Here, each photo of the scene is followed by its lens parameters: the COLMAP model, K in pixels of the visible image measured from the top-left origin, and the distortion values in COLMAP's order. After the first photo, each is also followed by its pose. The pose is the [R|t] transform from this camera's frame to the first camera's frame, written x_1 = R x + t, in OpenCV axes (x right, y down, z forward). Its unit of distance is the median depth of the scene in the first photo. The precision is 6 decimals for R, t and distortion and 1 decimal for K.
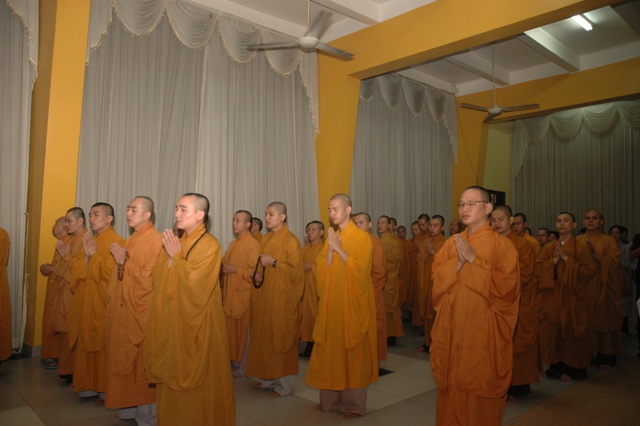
lens RADIAL K [[487.4, 0, 322.4], [0, 487.4, 214.4], [0, 0, 1]] dist [-0.063427, 0.027778]
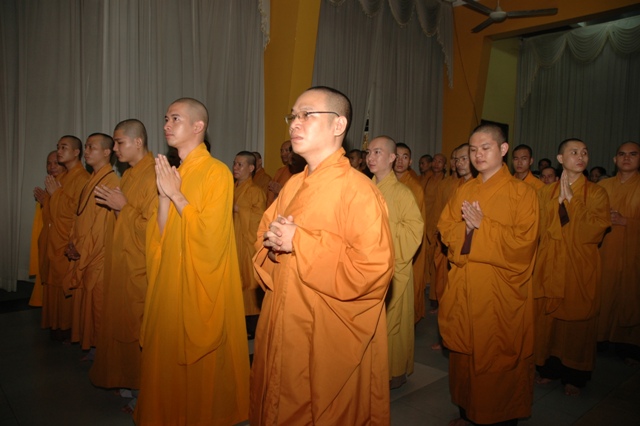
lens RADIAL K [[487.4, 0, 319.4], [0, 487.4, 209.6], [0, 0, 1]] dist [-0.063427, 0.027778]
pose [[0.999826, 0.014864, -0.011296, 0.066088], [-0.013423, 0.992877, 0.118382, 0.006137], [0.012975, -0.118209, 0.992904, 0.155726]]
